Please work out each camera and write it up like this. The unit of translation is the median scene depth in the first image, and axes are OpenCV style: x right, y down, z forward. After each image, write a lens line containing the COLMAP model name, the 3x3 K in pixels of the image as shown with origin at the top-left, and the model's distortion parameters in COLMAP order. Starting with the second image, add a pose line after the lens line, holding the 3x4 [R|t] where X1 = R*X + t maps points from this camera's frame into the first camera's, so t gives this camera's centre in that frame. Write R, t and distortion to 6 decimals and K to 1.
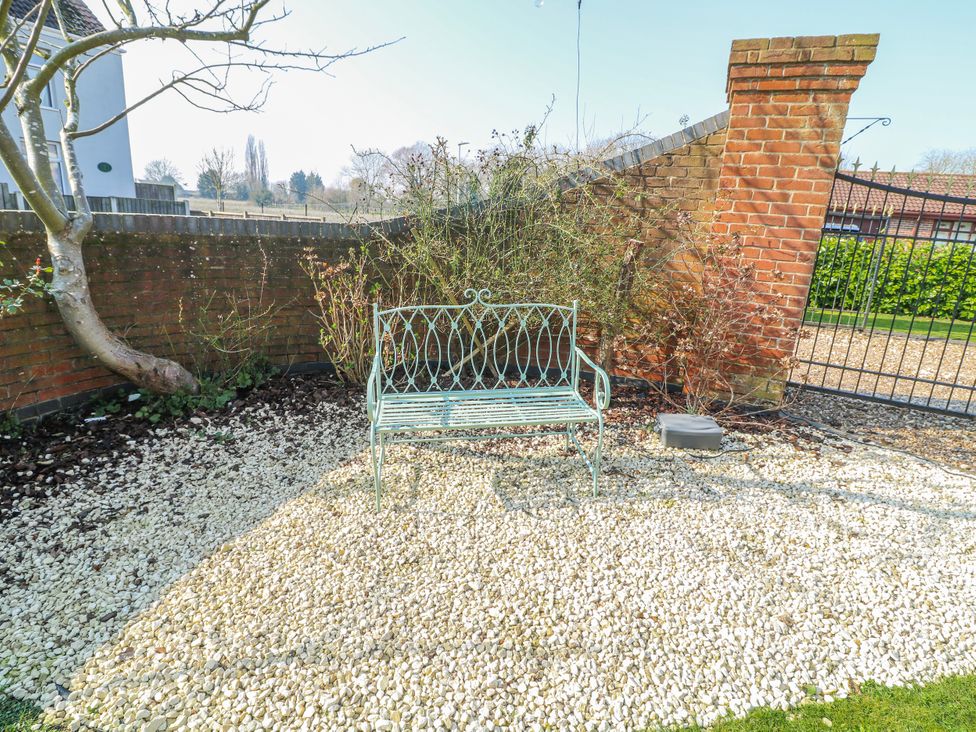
lens RADIAL K [[511.1, 0, 488.6], [0, 511.1, 356.5], [0, 0, 1]] dist [0.003474, -0.015420]
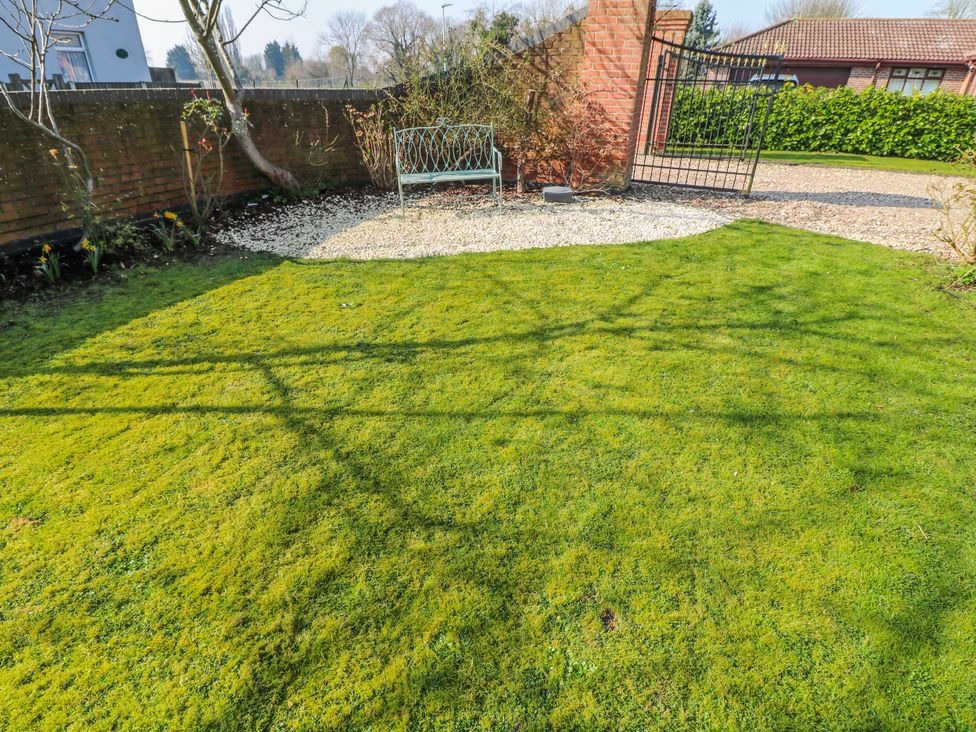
lens RADIAL K [[511.1, 0, 488.6], [0, 511.1, 356.5], [0, 0, 1]] dist [0.003474, -0.015420]
pose [[0.998944, -0.044274, -0.012275, 0.101059], [0.045890, 0.974460, 0.219821, 0.250548], [0.002229, -0.220152, 0.975463, -0.847405]]
